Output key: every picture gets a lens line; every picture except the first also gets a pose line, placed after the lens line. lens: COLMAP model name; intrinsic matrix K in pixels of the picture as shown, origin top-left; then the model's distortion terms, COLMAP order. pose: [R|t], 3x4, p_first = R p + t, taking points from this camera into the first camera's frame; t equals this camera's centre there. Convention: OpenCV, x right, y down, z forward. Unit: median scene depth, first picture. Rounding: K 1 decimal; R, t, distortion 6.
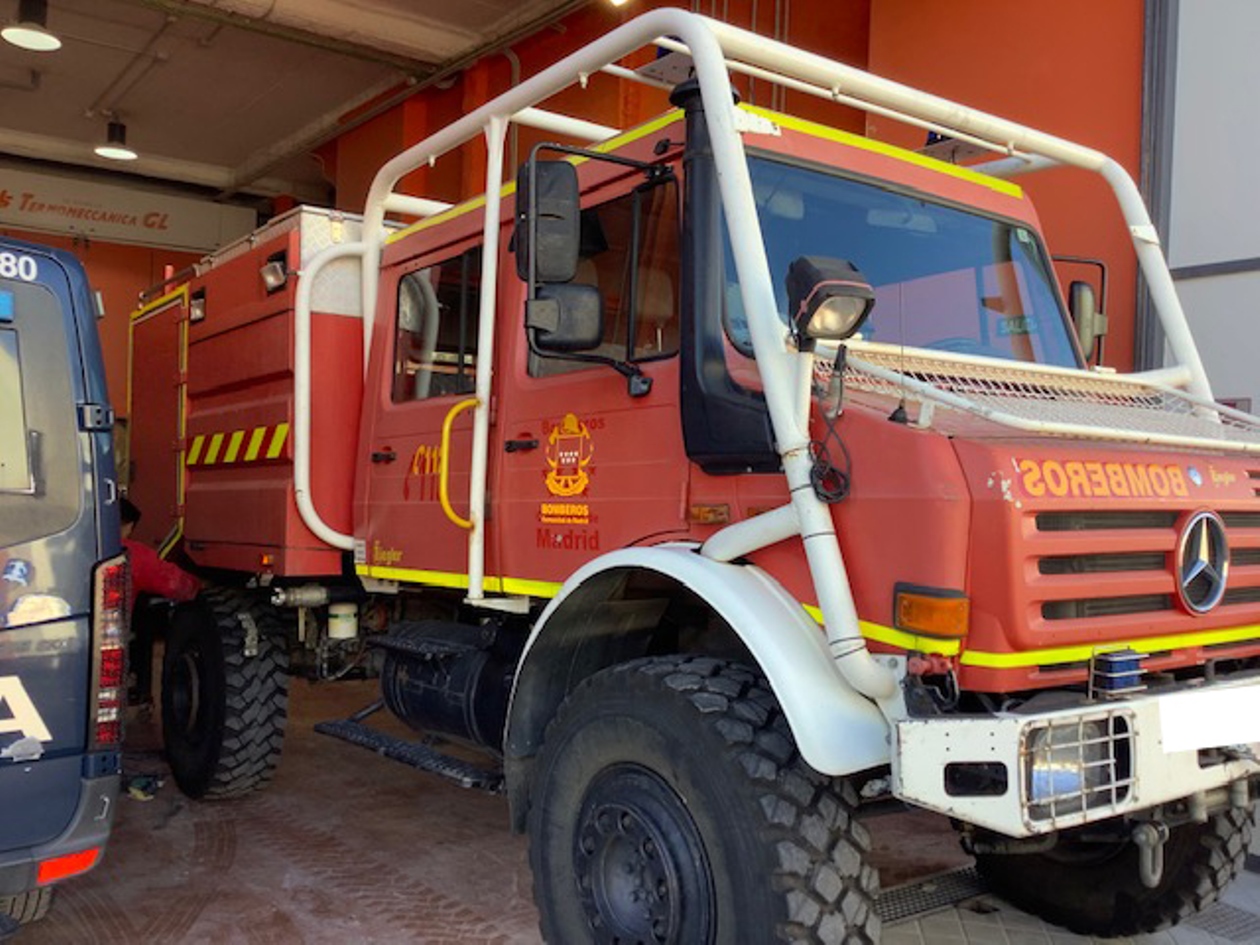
lens RADIAL K [[1149.0, 0, 629.1], [0, 1149.0, 472.8], [0, 0, 1]] dist [0.017882, 0.000000]
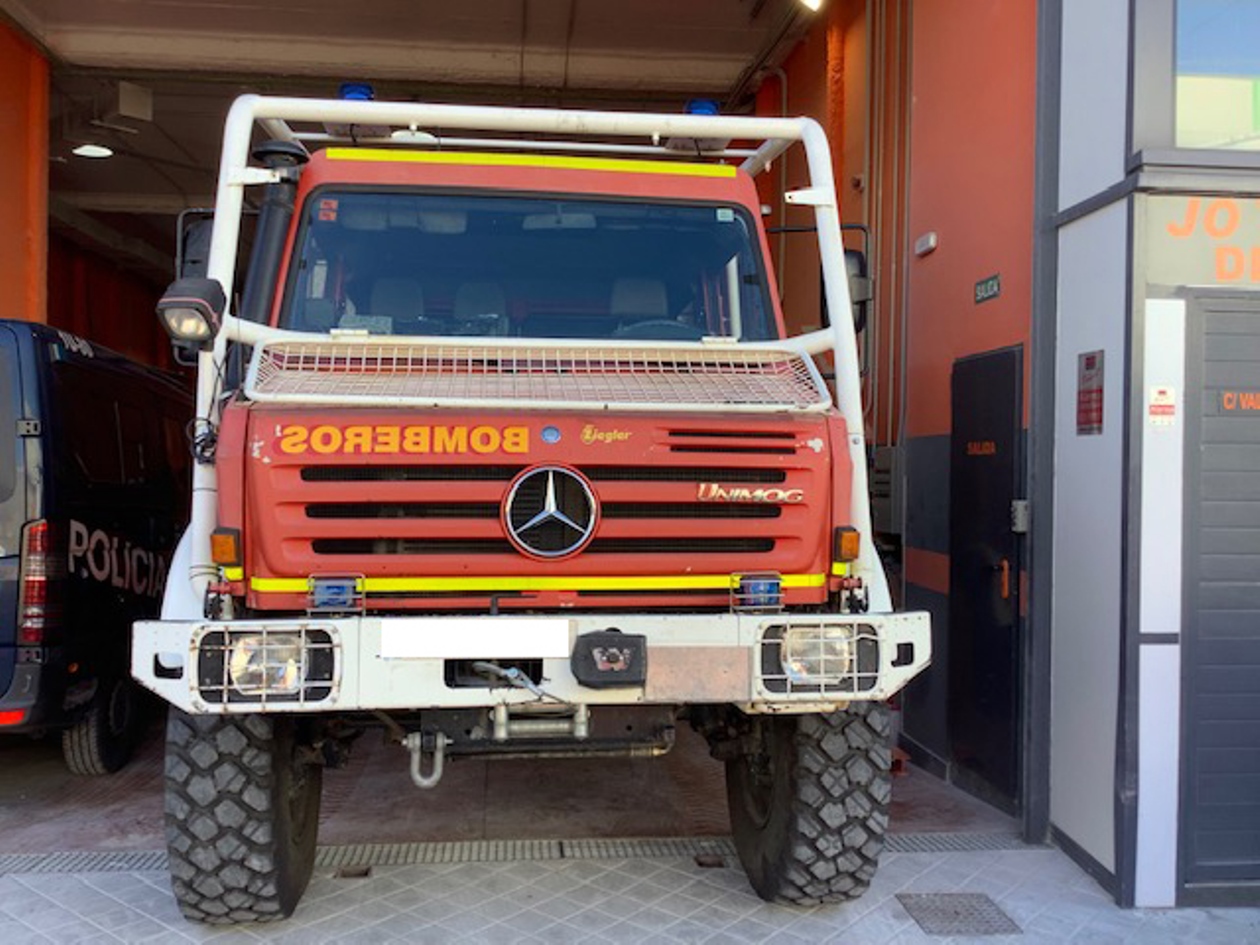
lens RADIAL K [[1149.0, 0, 631.6], [0, 1149.0, 466.5], [0, 0, 1]] dist [0.017882, 0.000000]
pose [[0.866721, -0.027080, -0.498058, 0.663101], [0.019654, 0.999604, -0.020147, 0.034160], [0.498407, 0.007673, 0.866909, 0.053095]]
